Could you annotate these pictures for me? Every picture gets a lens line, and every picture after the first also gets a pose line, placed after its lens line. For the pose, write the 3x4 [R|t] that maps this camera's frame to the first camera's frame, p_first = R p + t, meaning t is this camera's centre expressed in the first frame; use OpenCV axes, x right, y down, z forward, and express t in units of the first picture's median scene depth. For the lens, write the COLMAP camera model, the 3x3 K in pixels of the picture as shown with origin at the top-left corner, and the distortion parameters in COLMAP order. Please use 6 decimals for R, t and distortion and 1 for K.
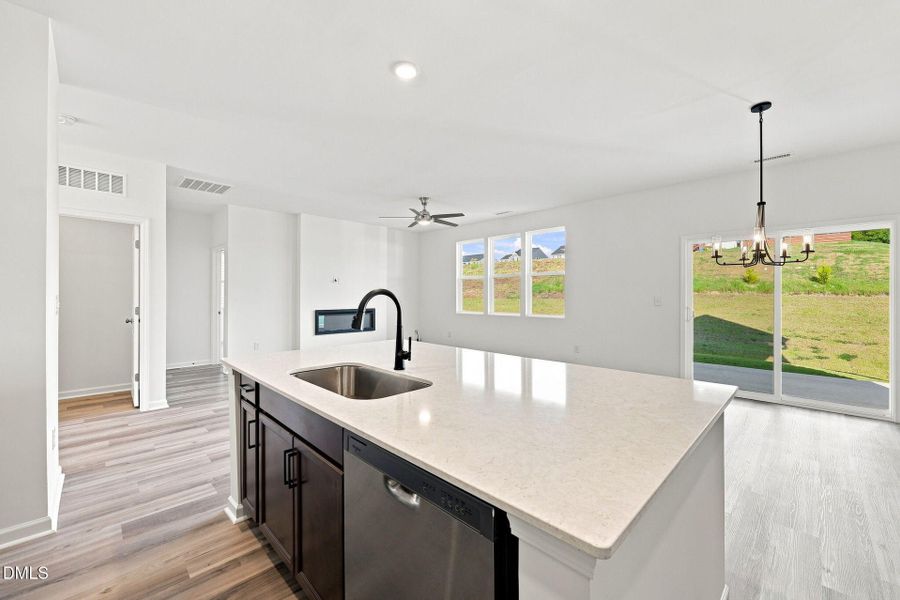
lens RADIAL K [[363.8, 0, 446.1], [0, 363.8, 297.2], [0, 0, 1]] dist [0.011106, 0.000254]
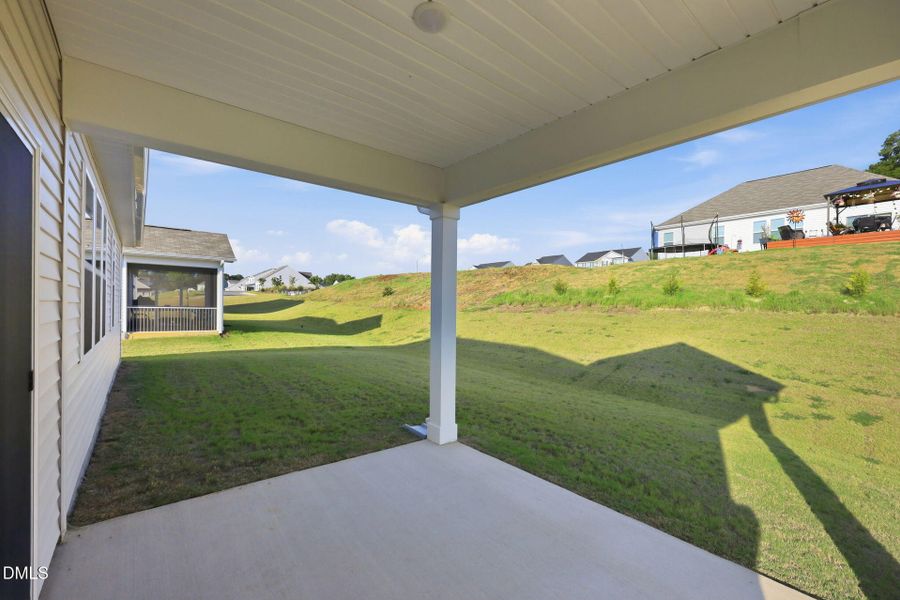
lens RADIAL K [[363.8, 0, 453.0], [0, 363.8, 303.9], [0, 0, 1]] dist [0.011106, 0.000254]
pose [[0.994304, 0.006768, -0.106368, 0.301713], [-0.007420, 0.999956, -0.005732, -0.014531], [0.106324, 0.006488, 0.994310, 0.200085]]
